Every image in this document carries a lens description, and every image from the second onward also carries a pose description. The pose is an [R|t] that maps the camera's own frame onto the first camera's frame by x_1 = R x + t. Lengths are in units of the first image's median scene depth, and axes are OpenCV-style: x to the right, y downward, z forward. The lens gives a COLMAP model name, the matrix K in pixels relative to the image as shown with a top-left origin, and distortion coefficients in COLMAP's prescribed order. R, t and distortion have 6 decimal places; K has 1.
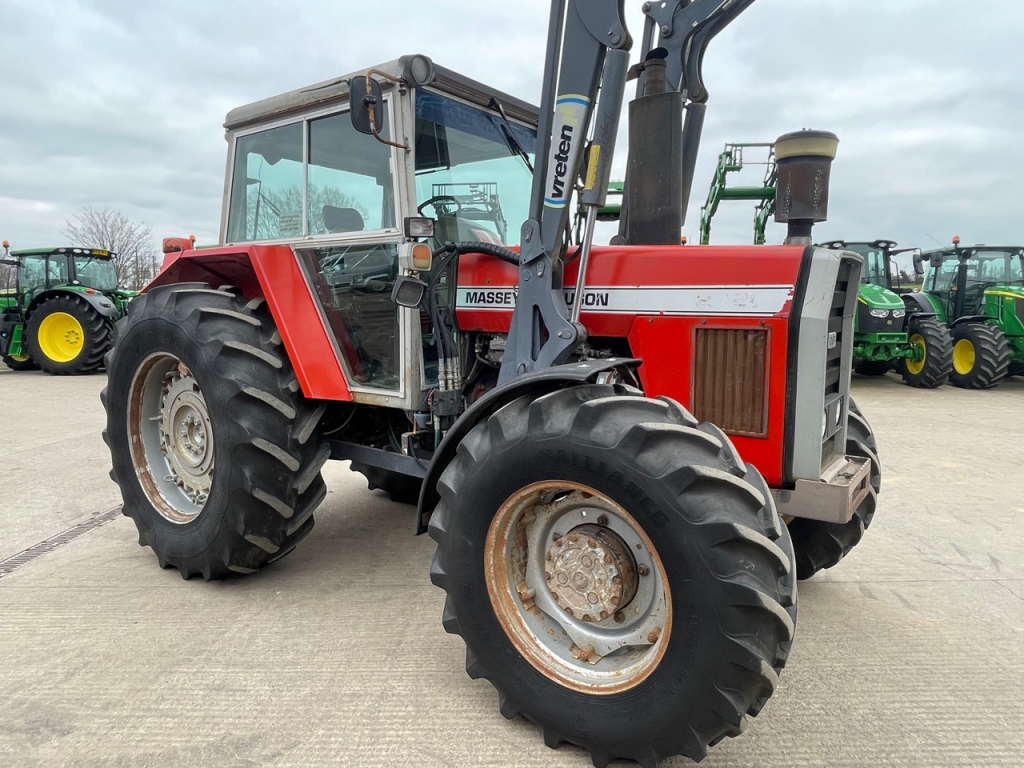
lens RADIAL K [[666.0, 0, 510.8], [0, 666.0, 385.2], [0, 0, 1]] dist [0.007599, -0.018598]
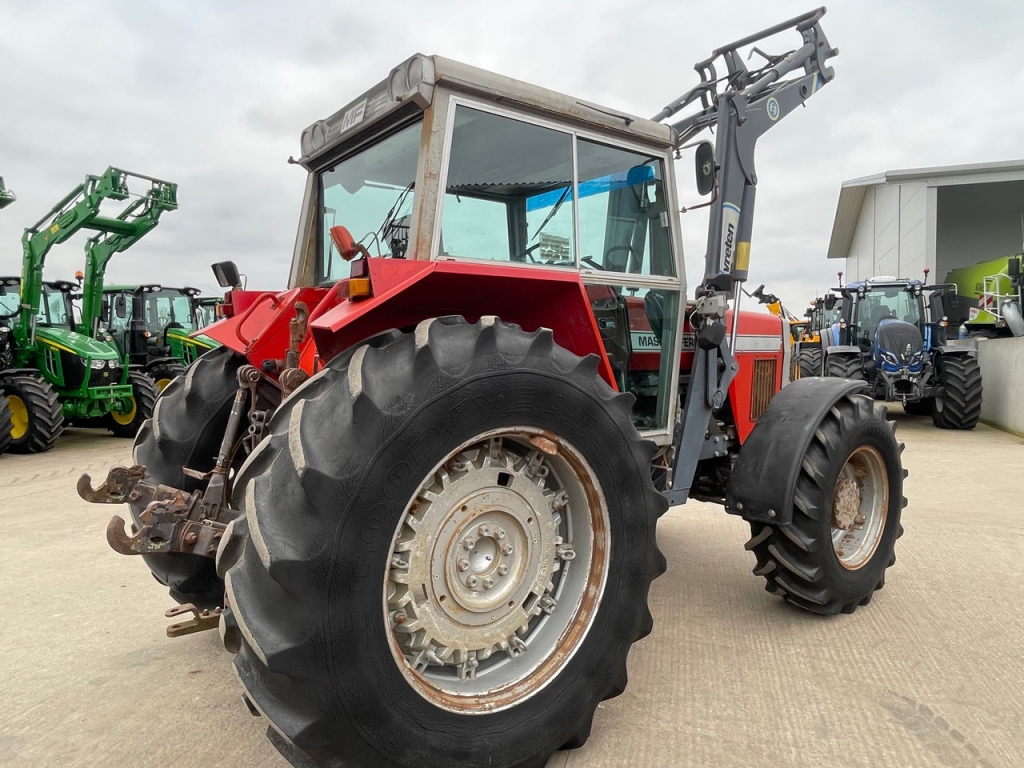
lens RADIAL K [[666.0, 0, 510.7], [0, 666.0, 385.1], [0, 0, 1]] dist [0.007599, -0.018598]
pose [[0.280321, -0.058831, 0.958102, -1.236378], [0.122352, 0.992169, 0.025125, -0.115298], [-0.952077, 0.110183, 0.285323, 0.914708]]
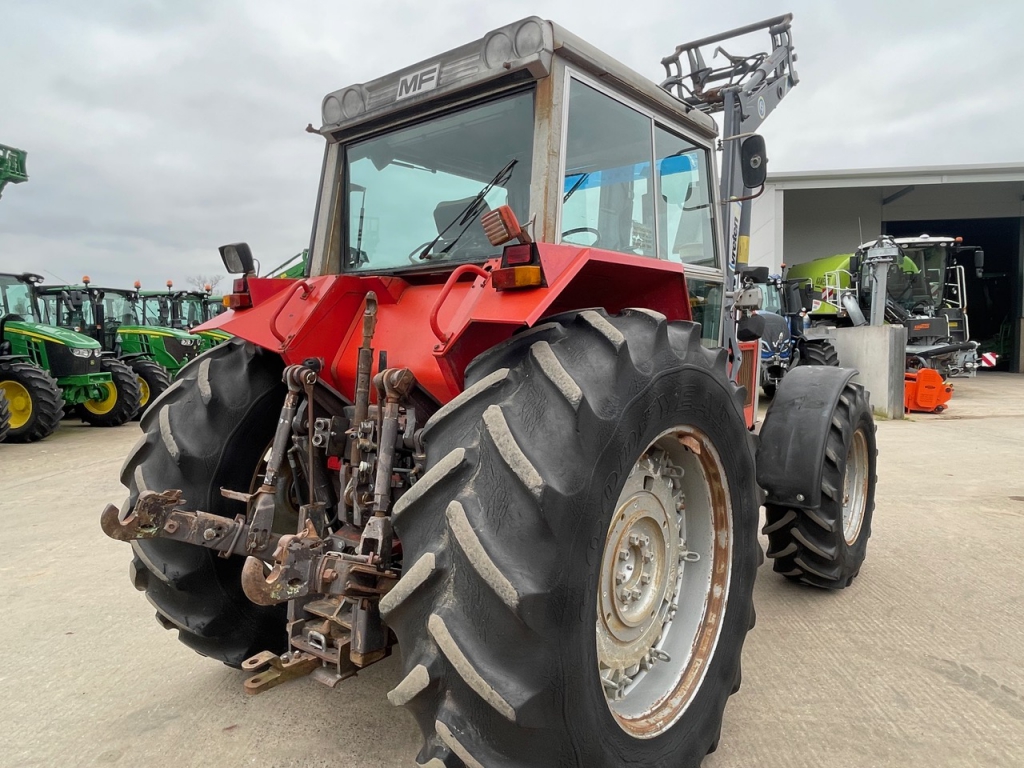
lens RADIAL K [[666.0, 0, 511.1], [0, 666.0, 384.9], [0, 0, 1]] dist [0.007599, -0.018598]
pose [[0.056677, -0.076026, 0.995494, -1.227024], [0.135623, 0.988440, 0.067766, -0.160734], [-0.989138, 0.131171, 0.066332, 1.226085]]
